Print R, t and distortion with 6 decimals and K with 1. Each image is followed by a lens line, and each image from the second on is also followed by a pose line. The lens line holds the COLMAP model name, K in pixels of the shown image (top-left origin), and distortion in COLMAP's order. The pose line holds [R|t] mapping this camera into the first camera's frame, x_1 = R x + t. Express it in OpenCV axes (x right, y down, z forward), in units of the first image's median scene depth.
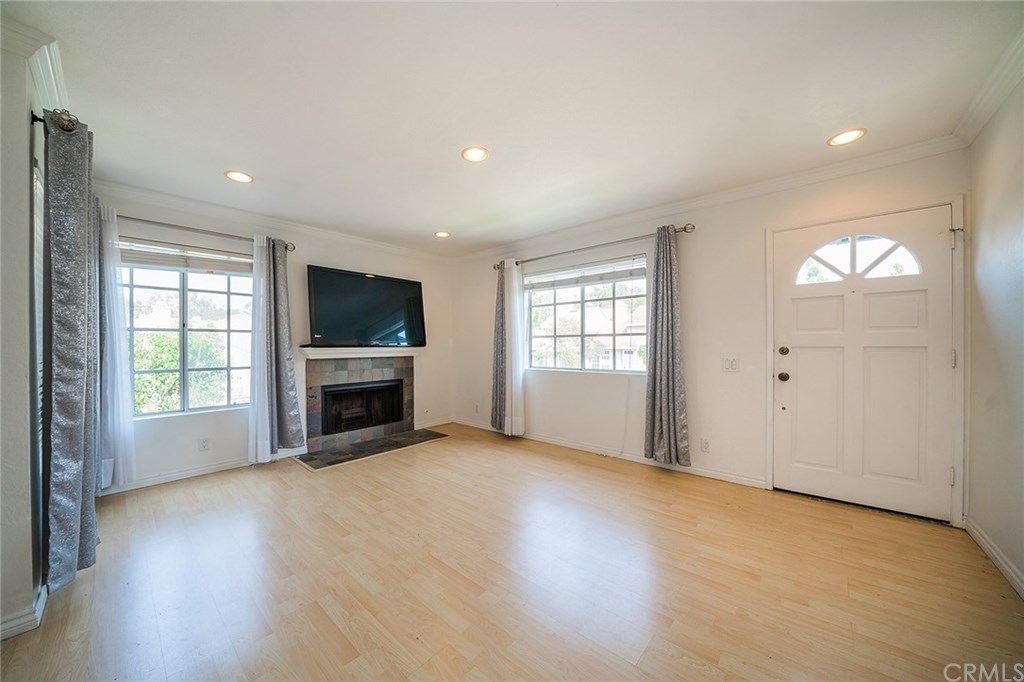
lens RADIAL K [[351.1, 0, 501.3], [0, 351.1, 348.2], [0, 0, 1]] dist [-0.016429, -0.000011]
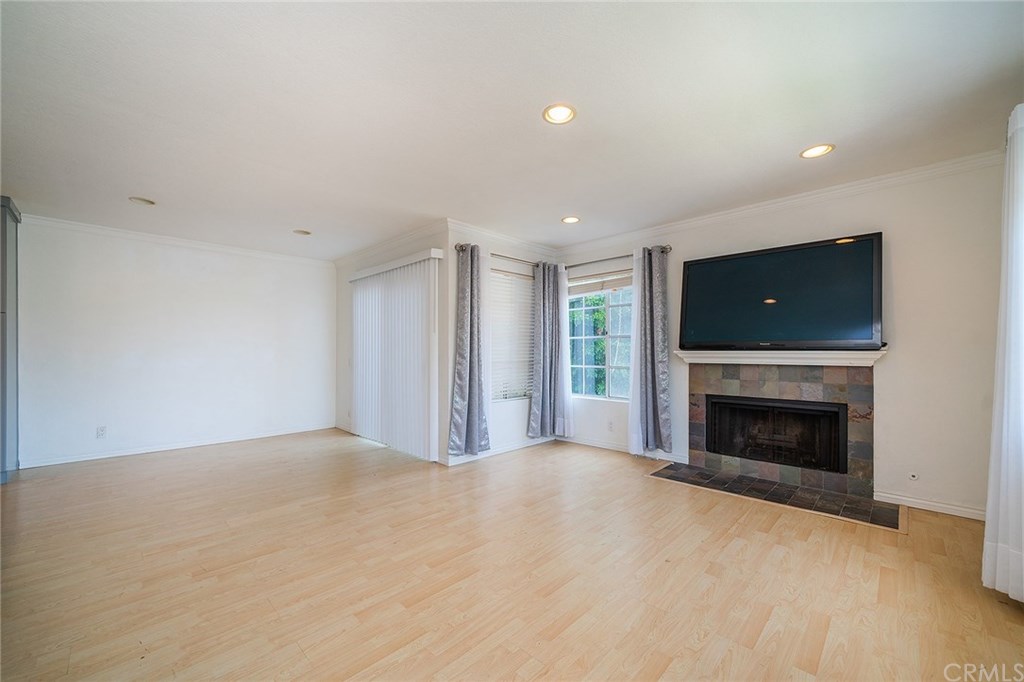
lens RADIAL K [[408.8, 0, 511.4], [0, 408.8, 349.5], [0, 0, 1]] dist [0.001321, 0.000076]
pose [[-0.038883, -0.000746, -0.999243, 0.541747], [-0.008153, 0.999967, -0.000429, 0.000093], [0.999210, 0.008130, -0.038888, 0.566463]]
